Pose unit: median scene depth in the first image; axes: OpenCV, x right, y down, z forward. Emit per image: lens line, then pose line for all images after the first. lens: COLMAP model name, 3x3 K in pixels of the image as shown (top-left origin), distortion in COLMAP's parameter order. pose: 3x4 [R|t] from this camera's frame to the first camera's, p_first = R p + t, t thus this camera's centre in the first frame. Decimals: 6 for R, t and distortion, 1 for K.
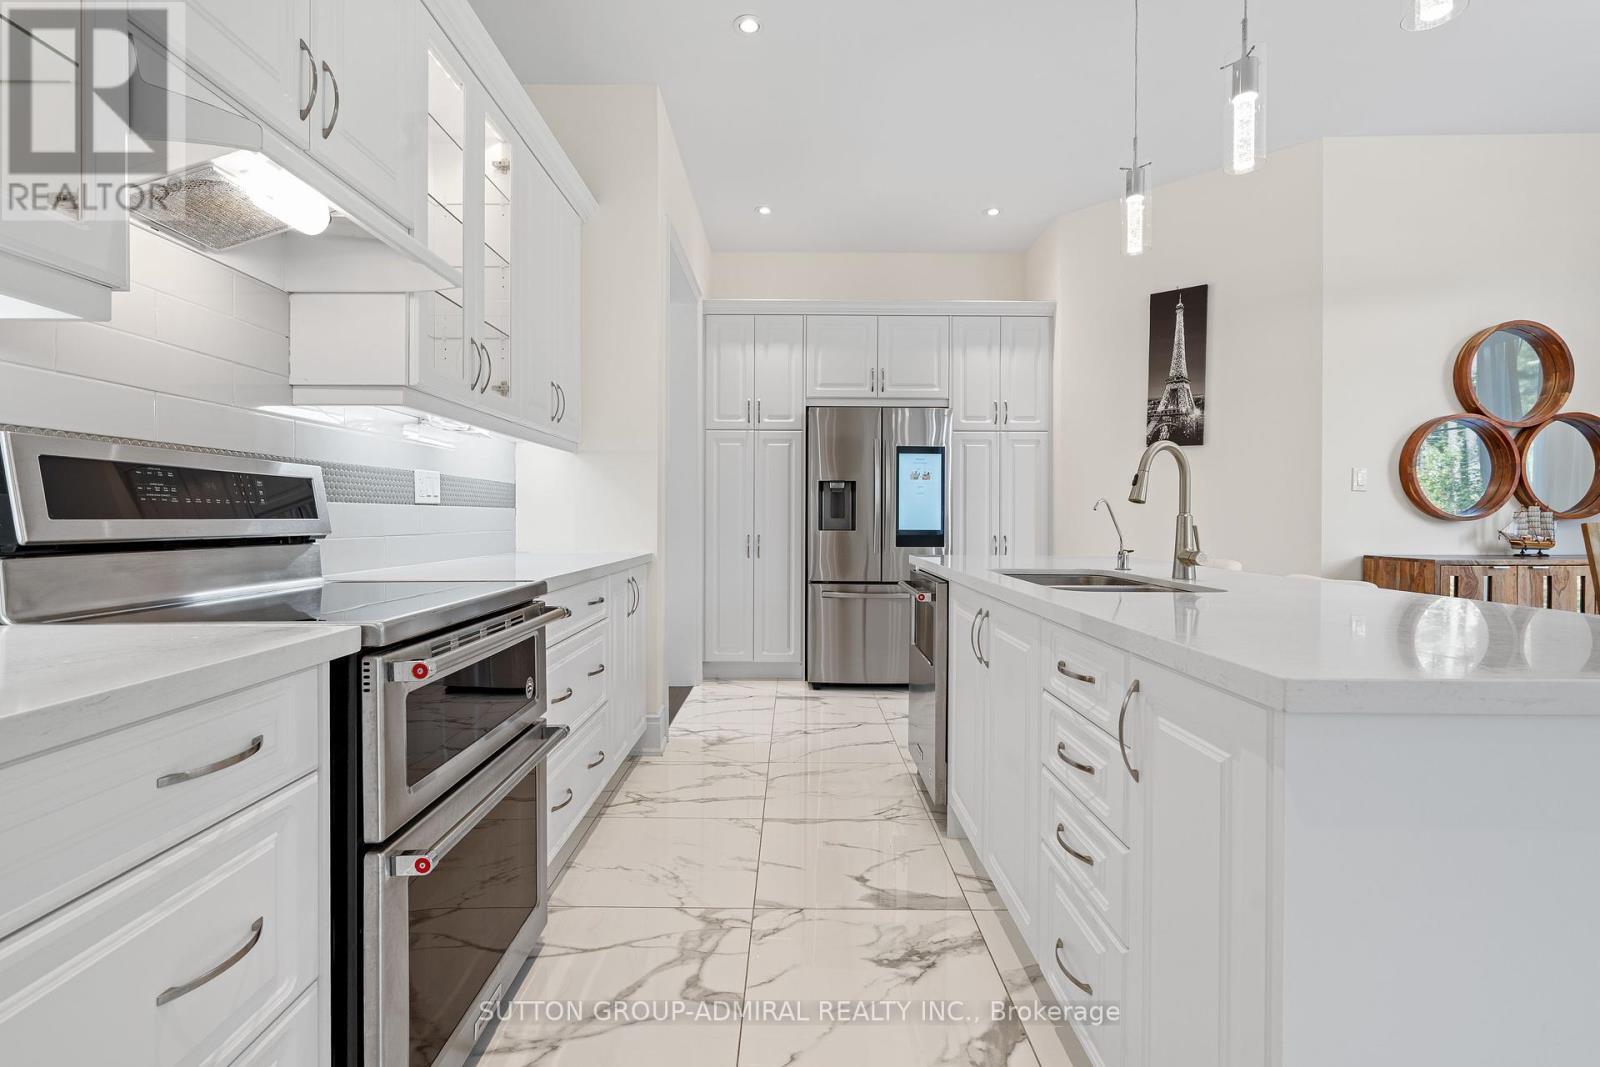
lens RADIAL K [[754.0, 0, 803.9], [0, 754.0, 517.2], [0, 0, 1]] dist [-0.002011, 0.001666]
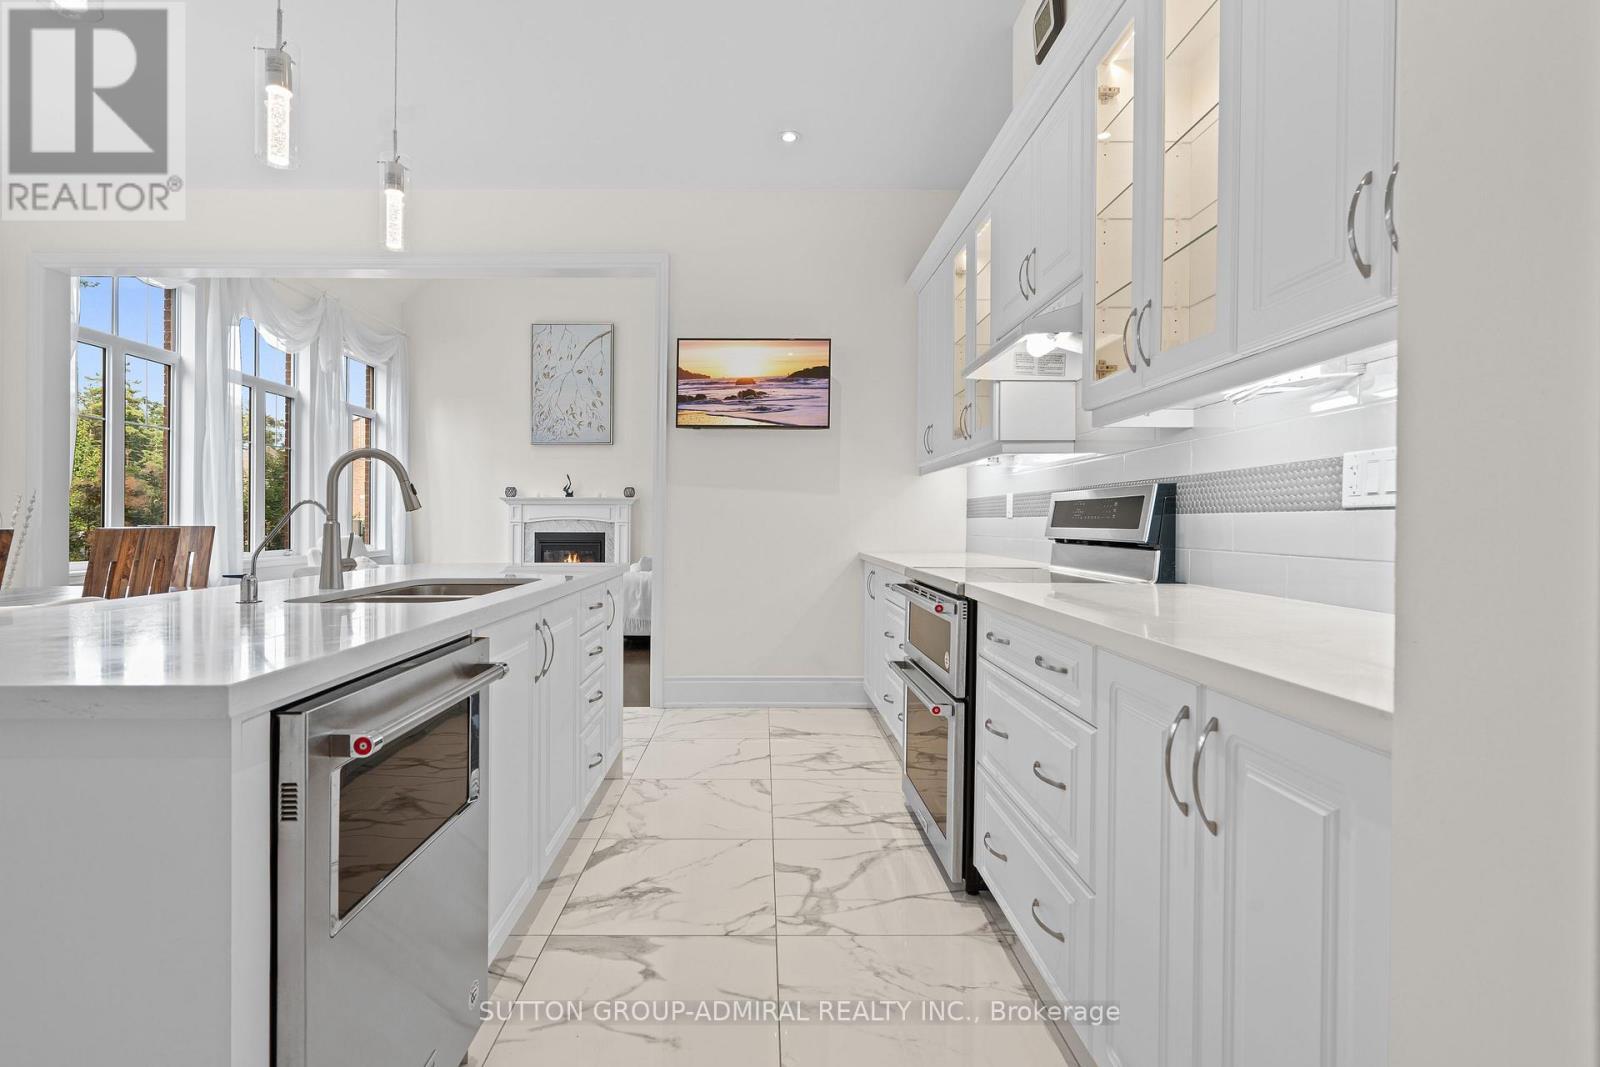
lens RADIAL K [[754.0, 0, 794.3], [0, 754.0, 531.8], [0, 0, 1]] dist [-0.002011, 0.001666]
pose [[-0.999552, -0.004192, -0.029624, -0.049496], [-0.004551, 0.999917, 0.012088, -0.004430], [0.029570, 0.012217, -0.999488, 1.637693]]
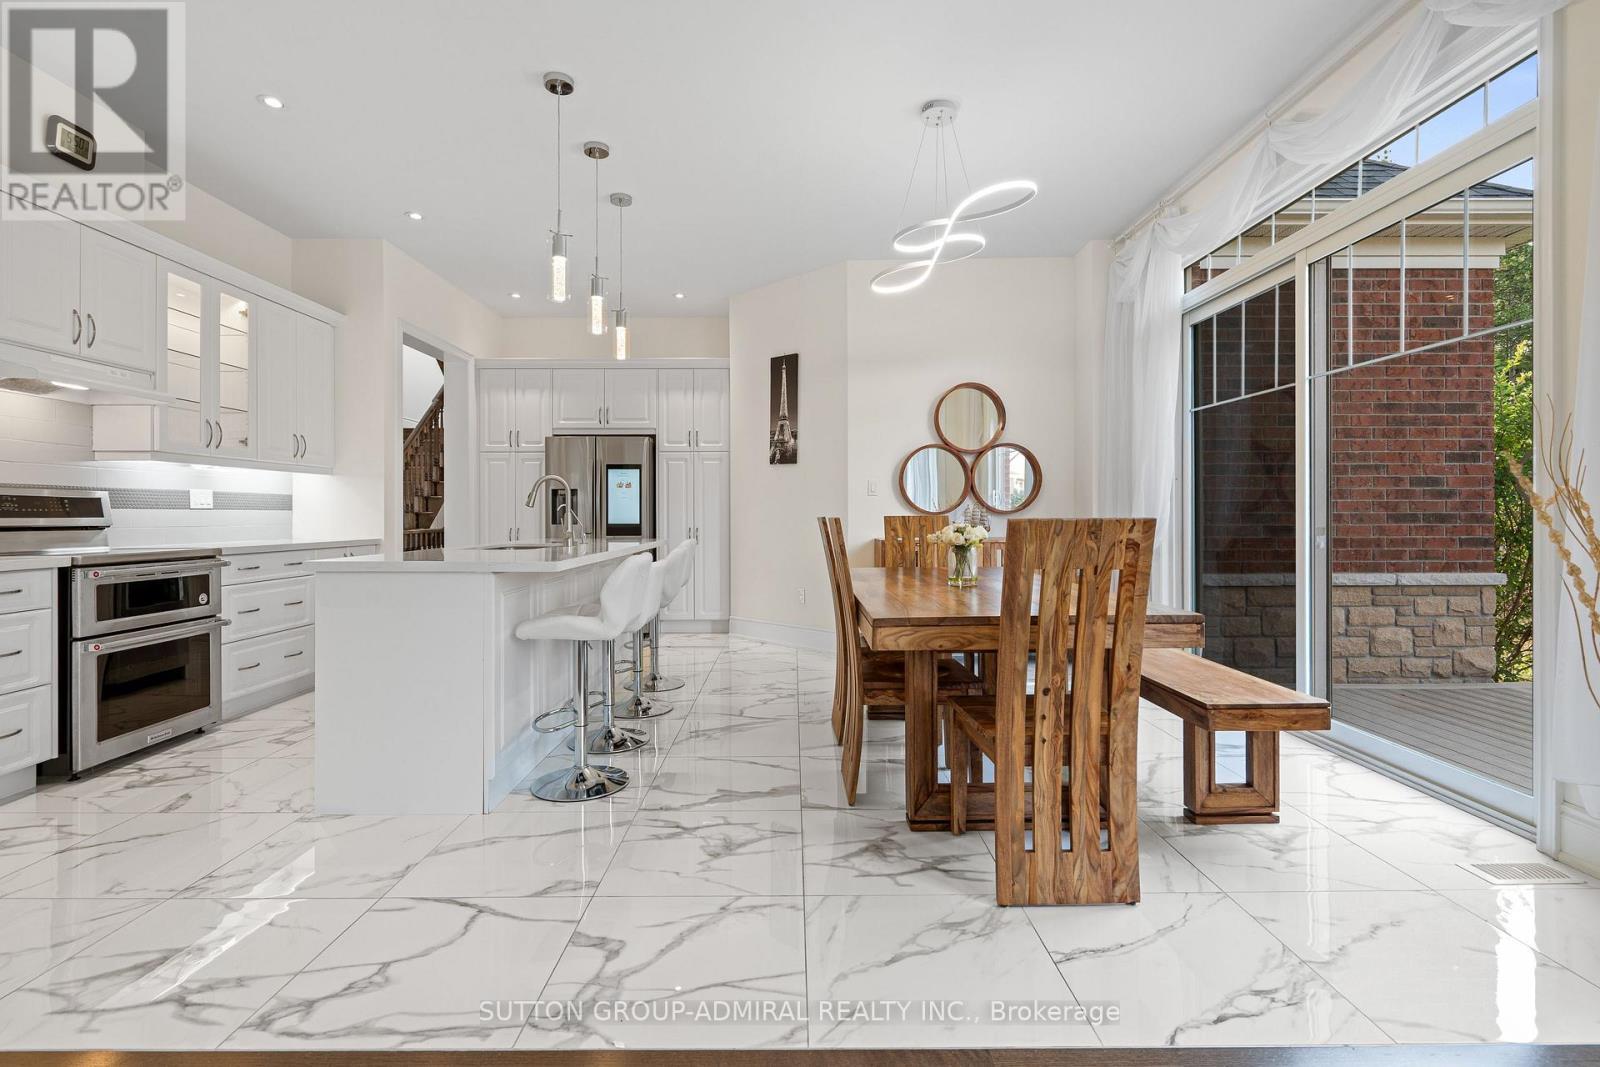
lens RADIAL K [[754.0, 0, 802.3], [0, 754.0, 511.0], [0, 0, 1]] dist [-0.002011, 0.001666]
pose [[0.999968, -0.005695, 0.005663, 0.996044], [0.005717, 0.999976, -0.003891, 0.002620], [-0.005641, 0.003923, 0.999976, -0.848097]]
